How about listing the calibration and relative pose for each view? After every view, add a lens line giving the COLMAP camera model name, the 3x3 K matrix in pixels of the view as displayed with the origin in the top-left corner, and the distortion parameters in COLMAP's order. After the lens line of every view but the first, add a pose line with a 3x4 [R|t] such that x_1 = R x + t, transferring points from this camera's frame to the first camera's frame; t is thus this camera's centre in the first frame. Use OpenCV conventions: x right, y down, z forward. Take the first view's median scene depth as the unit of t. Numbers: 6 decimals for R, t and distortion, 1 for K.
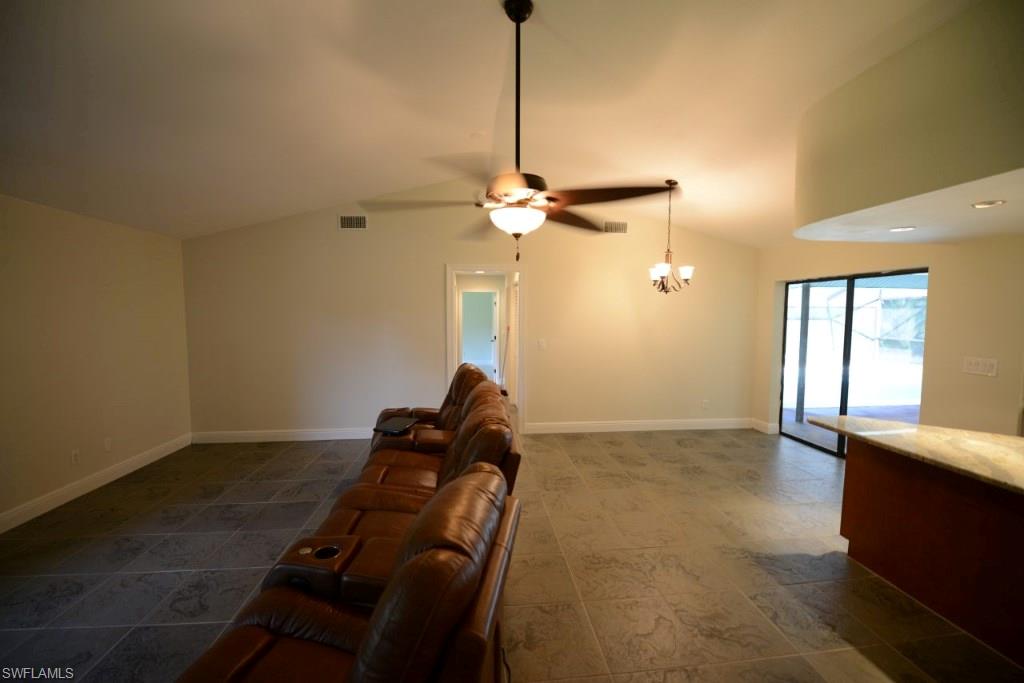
lens RADIAL K [[406.4, 0, 510.3], [0, 406.4, 341.9], [0, 0, 1]] dist [-0.009458, -0.003768]
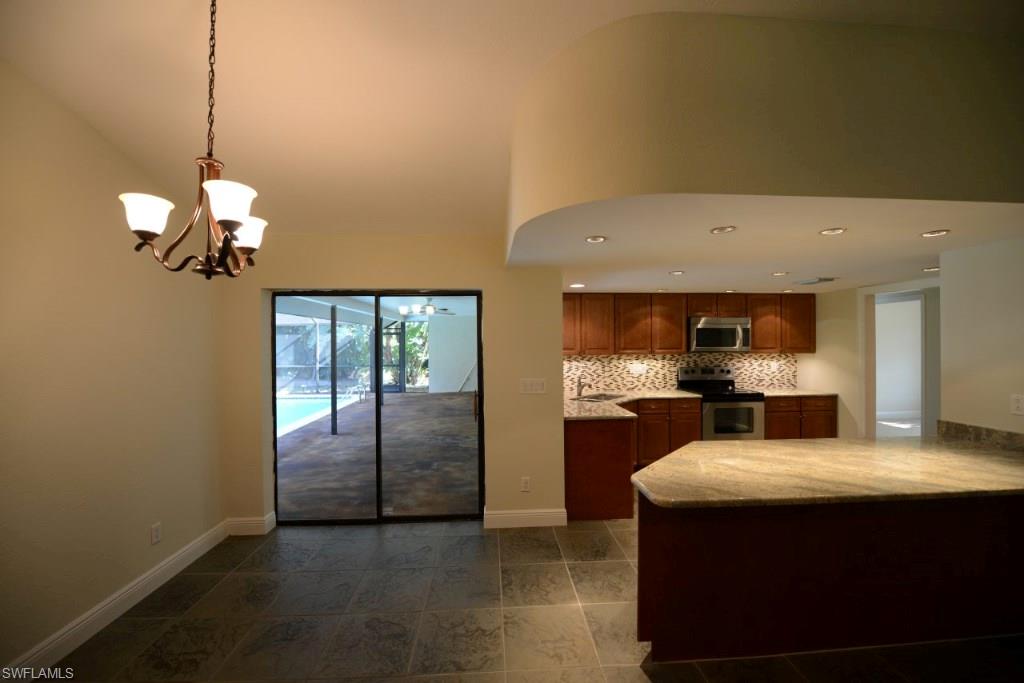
lens RADIAL K [[406.4, 0, 510.3], [0, 406.4, 341.9], [0, 0, 1]] dist [-0.009458, -0.003768]
pose [[0.041271, -0.001876, 0.999146, 0.056652], [0.071869, 0.997413, -0.001096, -0.050552], [-0.996560, 0.071853, 0.041299, 0.796010]]
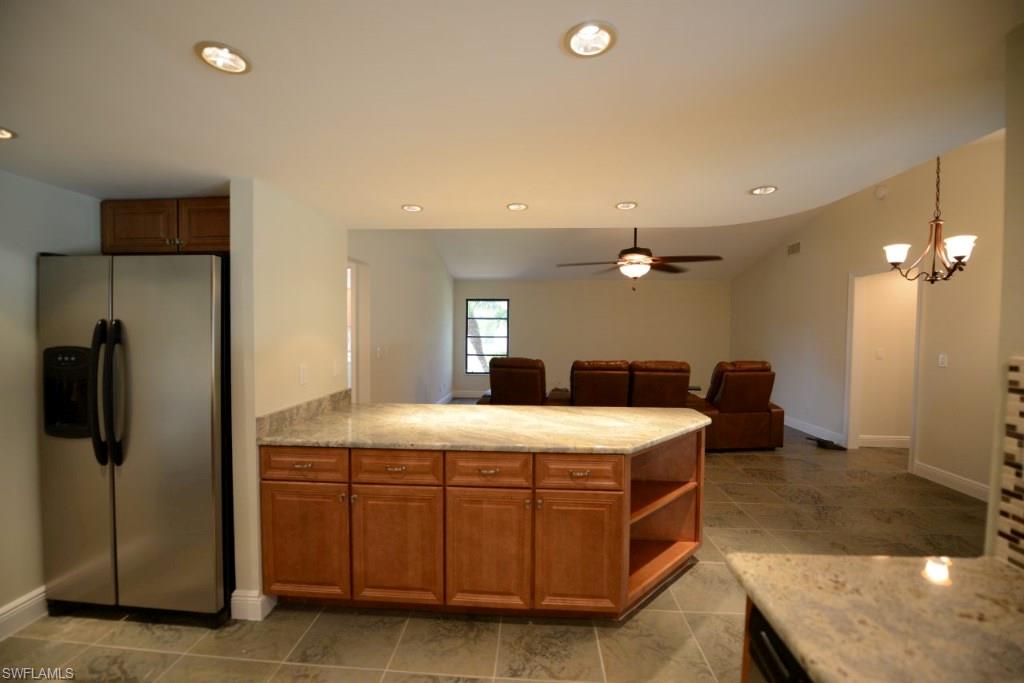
lens RADIAL K [[406.4, 0, 510.3], [0, 406.4, 341.9], [0, 0, 1]] dist [-0.009458, -0.003768]
pose [[-0.165641, 0.032105, -0.985663, 1.240531], [-0.077663, 0.995941, 0.045491, -0.000892], [0.983123, 0.084085, -0.162476, 0.461701]]
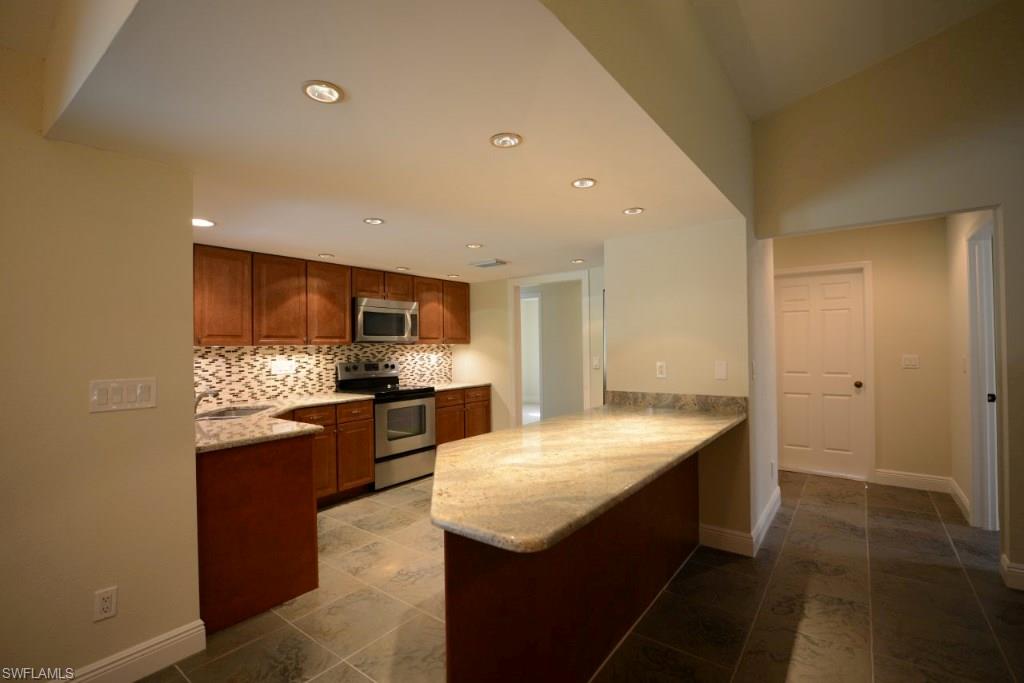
lens RADIAL K [[465.9, 0, 509.9], [0, 465.9, 341.9], [0, 0, 1]] dist [-0.005068, -0.000653]
pose [[-0.732964, 0.015877, 0.680082, 0.310290], [0.059036, 0.997440, 0.040340, -0.002162], [-0.677700, 0.069717, -0.732026, 0.868554]]
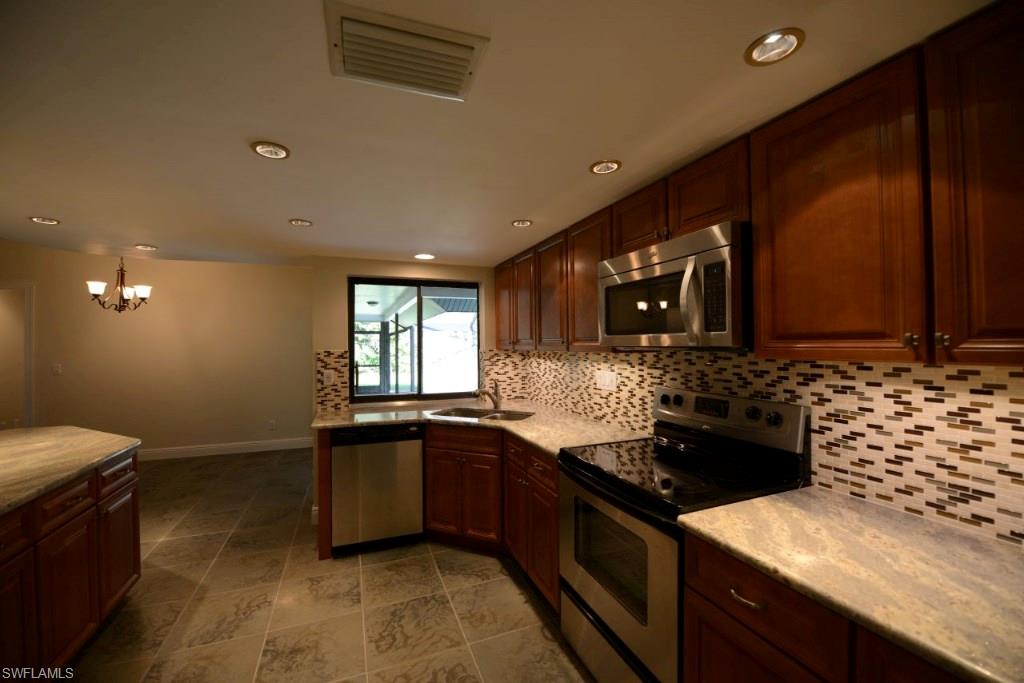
lens RADIAL K [[406.4, 0, 510.3], [0, 406.4, 341.9], [0, 0, 1]] dist [-0.009458, -0.003768]
pose [[0.961503, -0.007761, 0.274685, 1.123243], [0.027019, 0.997427, -0.066397, 0.047501], [-0.273463, 0.071263, 0.959239, -0.211867]]
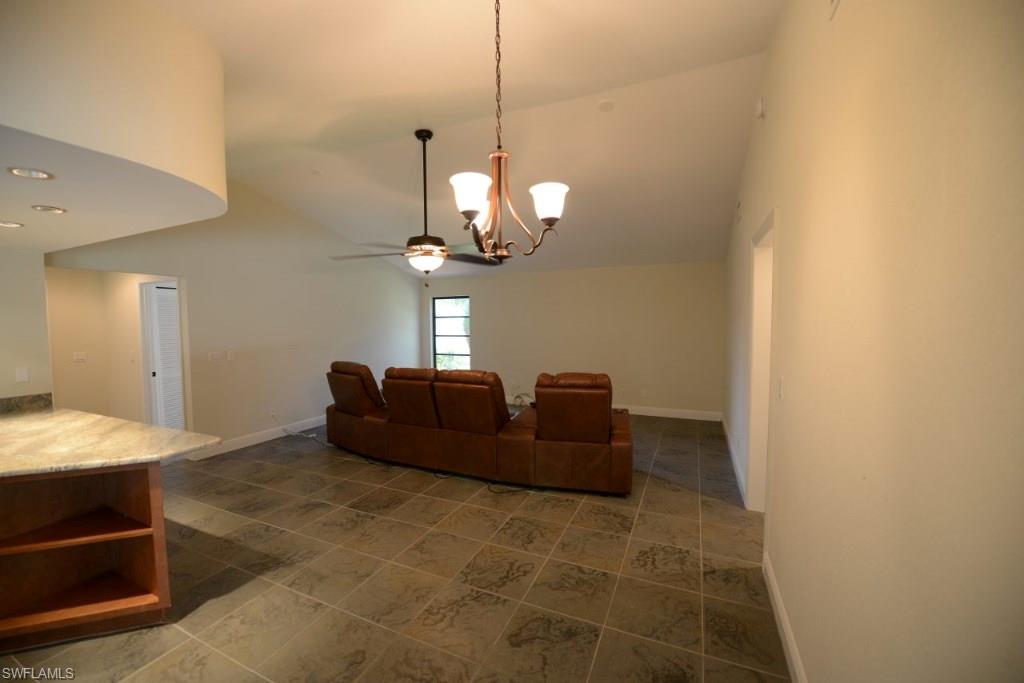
lens RADIAL K [[406.4, 0, 510.3], [0, 406.4, 341.9], [0, 0, 1]] dist [-0.009458, -0.003768]
pose [[-0.505194, 0.047040, -0.861723, 0.772607], [-0.053825, 0.994852, 0.085863, -0.084462], [0.861326, 0.089759, -0.500061, 1.300197]]
